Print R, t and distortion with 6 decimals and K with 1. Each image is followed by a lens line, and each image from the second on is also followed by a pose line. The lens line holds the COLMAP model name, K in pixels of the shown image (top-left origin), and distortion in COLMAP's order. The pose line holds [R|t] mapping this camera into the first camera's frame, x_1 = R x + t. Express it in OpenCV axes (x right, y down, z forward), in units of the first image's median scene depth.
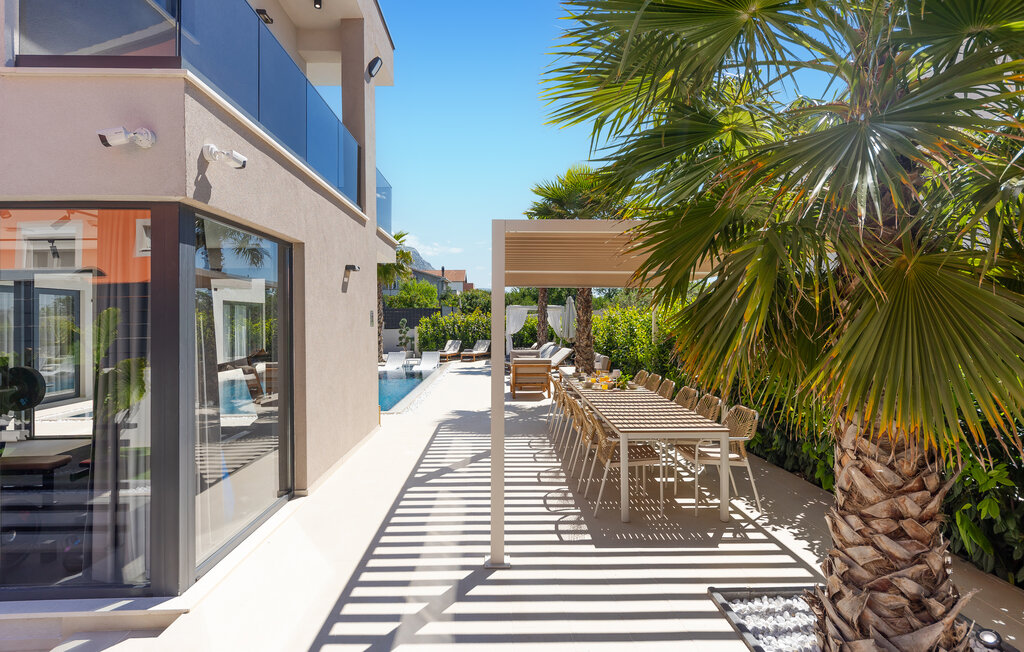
lens RADIAL K [[531.3, 0, 509.3], [0, 531.3, 319.2], [0, 0, 1]] dist [-0.000991, -0.000060]
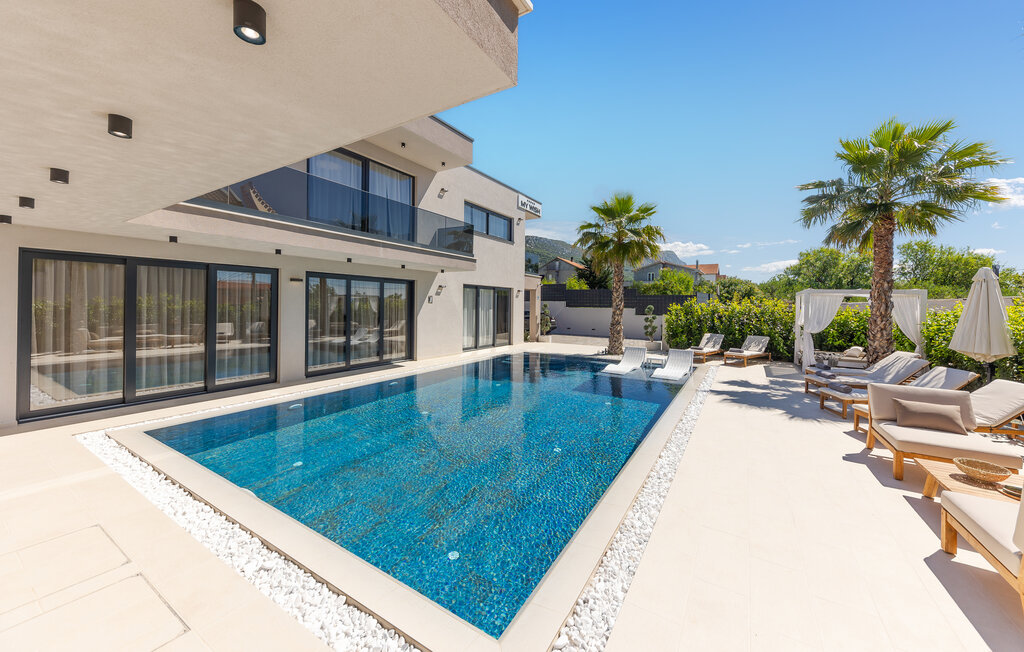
lens RADIAL K [[356.9, 0, 526.4], [0, 356.9, 302.0], [0, 0, 1]] dist [-0.001012, -0.000038]
pose [[0.842761, 0.017332, -0.538008, -0.053345], [-0.020305, 0.999794, 0.000402, -0.002710], [0.537904, 0.010585, 0.842939, 0.399102]]
